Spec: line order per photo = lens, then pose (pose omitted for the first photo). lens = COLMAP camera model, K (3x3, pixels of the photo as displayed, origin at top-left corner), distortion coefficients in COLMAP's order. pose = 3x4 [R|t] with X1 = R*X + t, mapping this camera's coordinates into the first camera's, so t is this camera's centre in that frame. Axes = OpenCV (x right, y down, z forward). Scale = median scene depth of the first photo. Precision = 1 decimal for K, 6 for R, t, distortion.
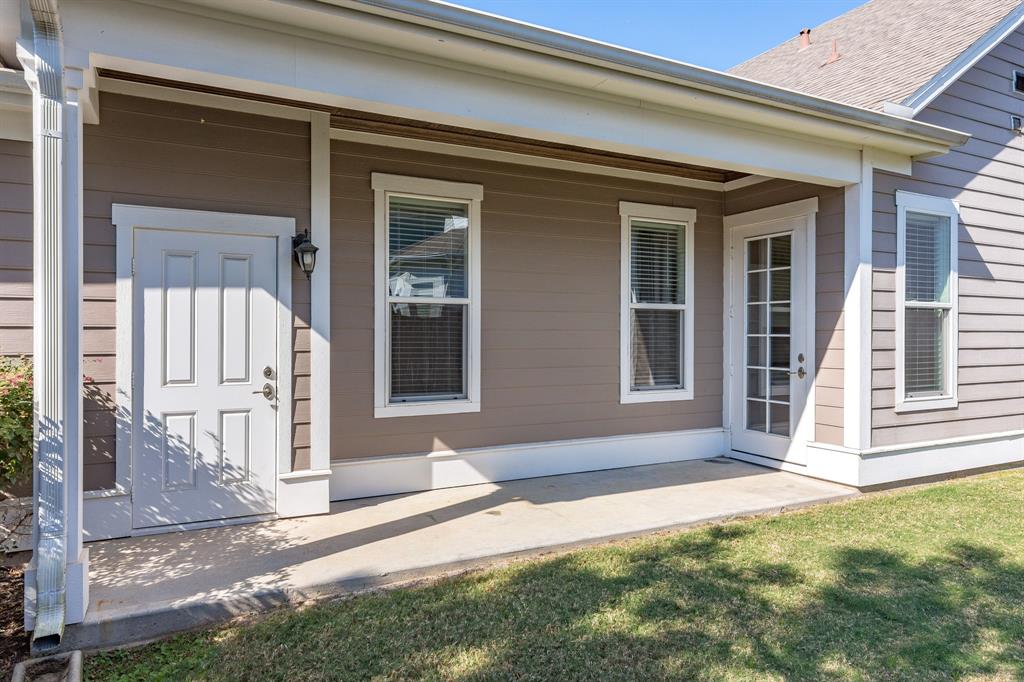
lens RADIAL K [[624.3, 0, 509.7], [0, 624.3, 337.3], [0, 0, 1]] dist [0.016403, -0.003871]
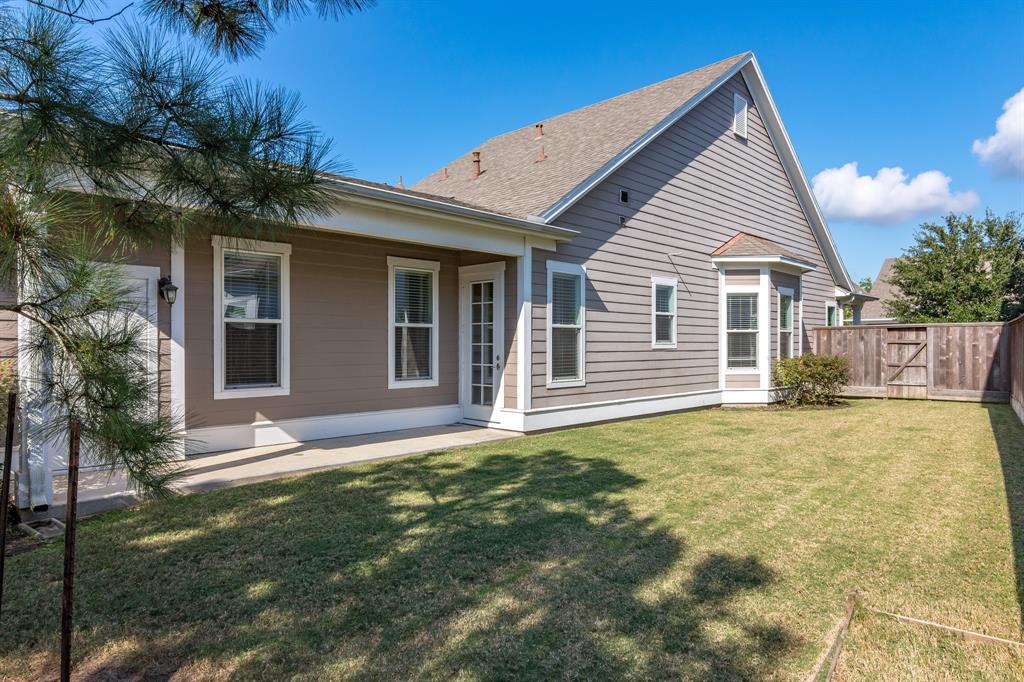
lens RADIAL K [[624.3, 0, 517.1], [0, 624.3, 340.0], [0, 0, 1]] dist [0.016403, -0.003871]
pose [[0.955303, 0.001417, 0.295627, 0.030181], [0.001761, 0.999943, -0.010484, 0.004014], [-0.295625, 0.010536, 0.955246, -0.589924]]
